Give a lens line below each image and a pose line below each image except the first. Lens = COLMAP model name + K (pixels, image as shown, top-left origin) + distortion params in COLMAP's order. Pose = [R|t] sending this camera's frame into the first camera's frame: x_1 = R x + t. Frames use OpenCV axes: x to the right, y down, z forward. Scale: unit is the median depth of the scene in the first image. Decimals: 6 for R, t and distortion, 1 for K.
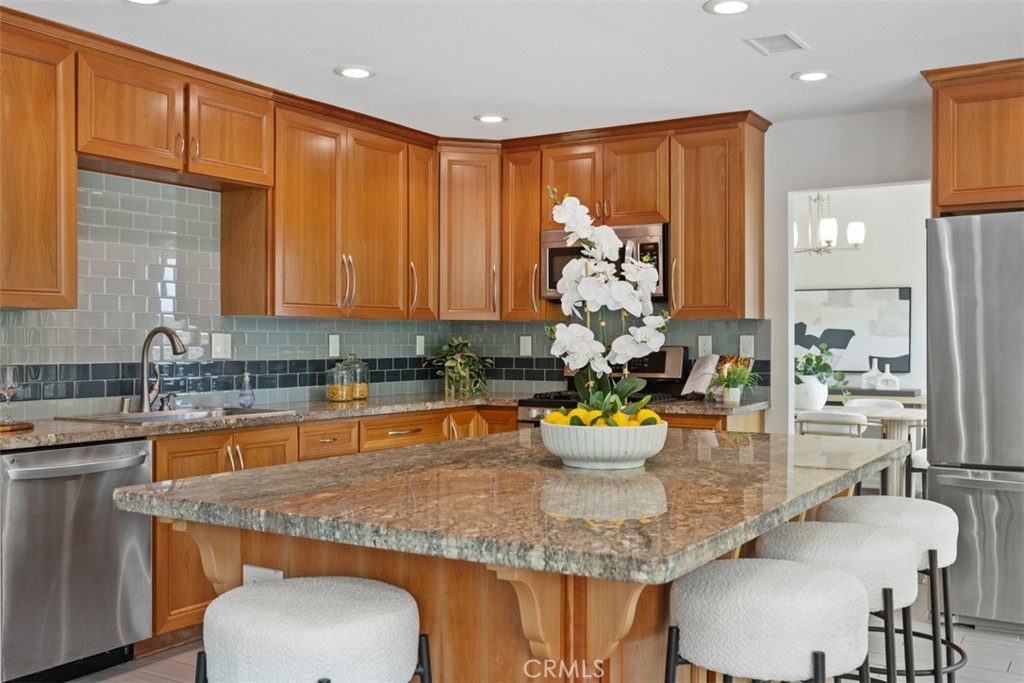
lens RADIAL K [[1019.4, 0, 517.4], [0, 1019.4, 344.7], [0, 0, 1]] dist [-0.007175, 0.000000]
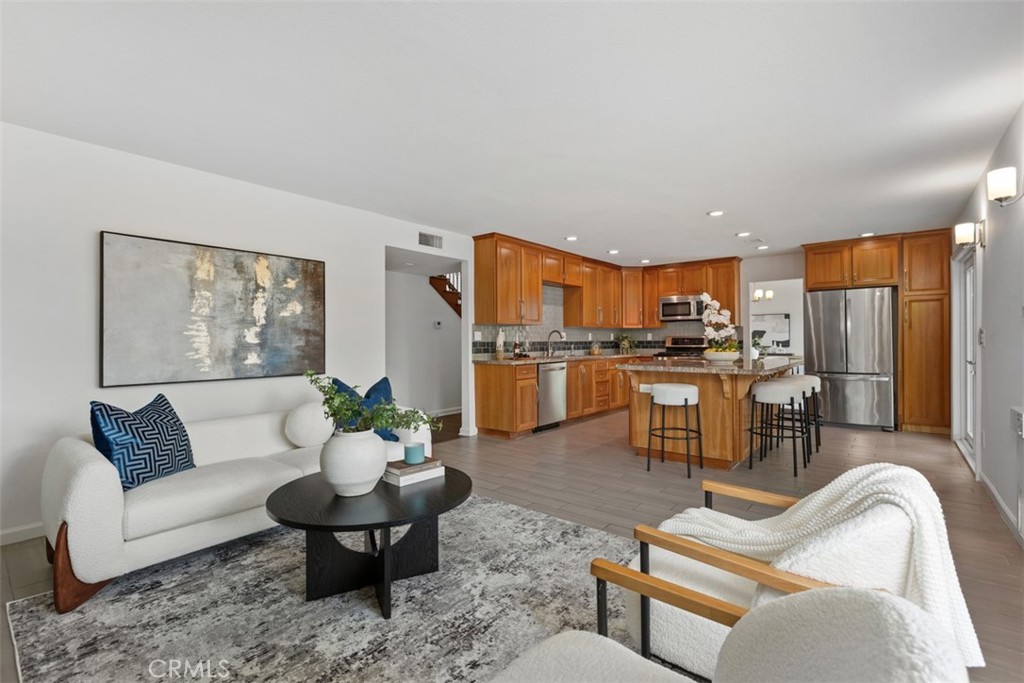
lens RADIAL K [[462.3, 0, 514.8], [0, 462.3, 336.5], [0, 0, 1]] dist [0.003984, -0.001585]
pose [[0.989596, -0.008695, -0.143614, -0.239750], [0.006961, 0.999897, -0.012574, 0.018861], [0.143708, 0.011443, 0.989554, -0.466148]]
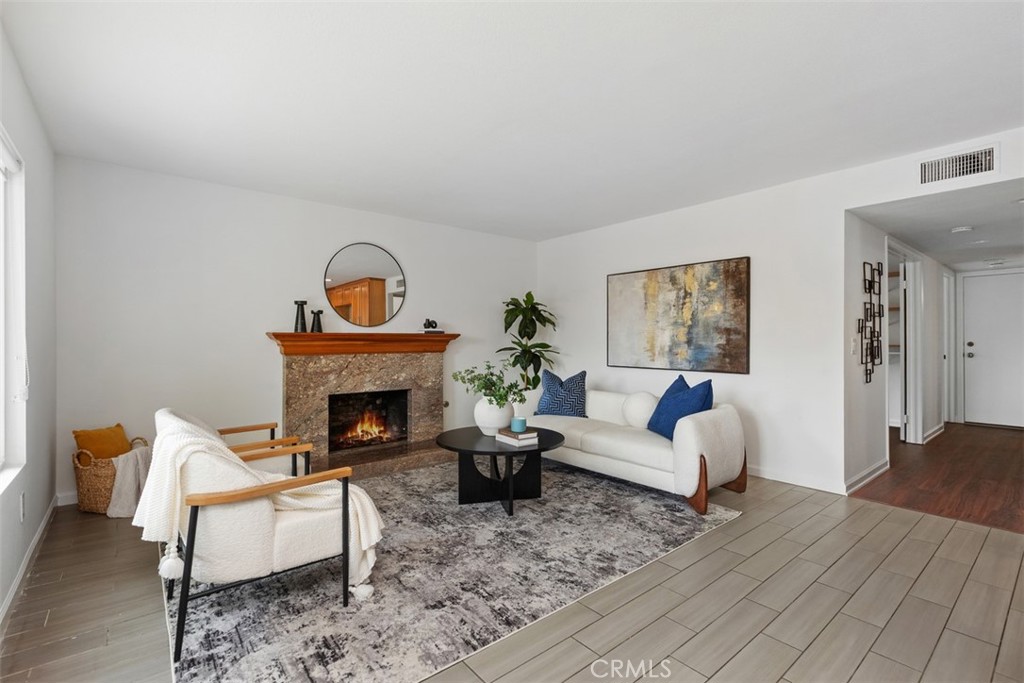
lens RADIAL K [[462.3, 0, 504.5], [0, 462.3, 337.5], [0, 0, 1]] dist [0.003984, -0.001585]
pose [[-0.342748, -0.008560, -0.939388, 0.191845], [-0.005826, 0.999959, -0.006986, 0.018365], [0.939409, 0.003078, -0.342784, 0.190767]]
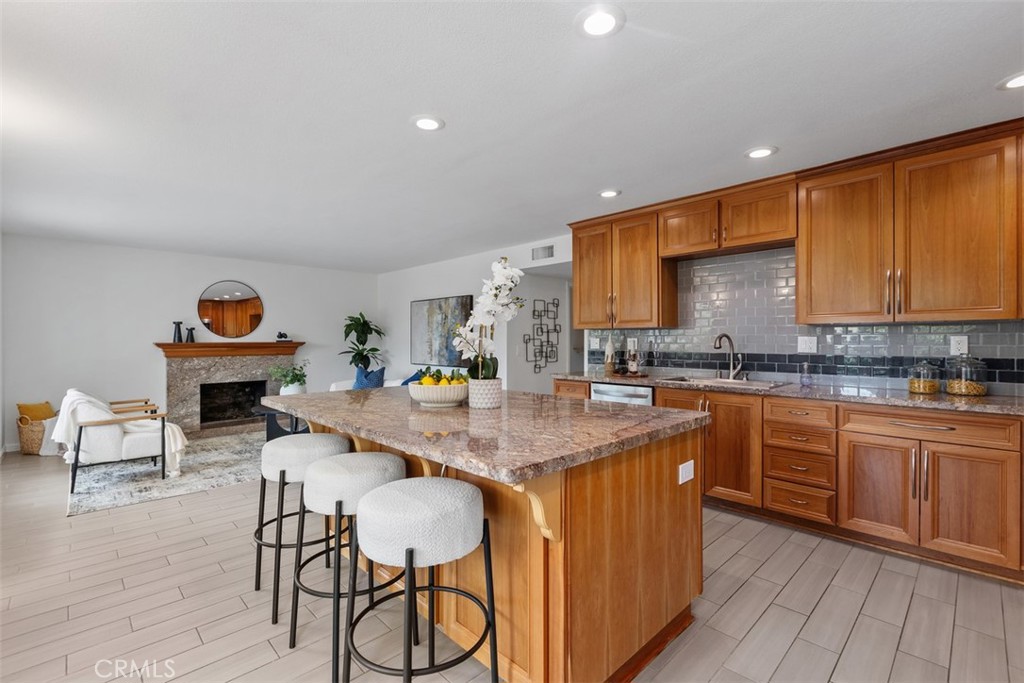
lens RADIAL K [[462.3, 0, 515.1], [0, 462.3, 339.8], [0, 0, 1]] dist [0.003984, -0.001585]
pose [[-0.261431, -0.002871, -0.965218, 0.508798], [-0.004011, 0.999990, -0.001888, -0.002935], [0.965214, 0.003378, -0.261440, 0.770032]]
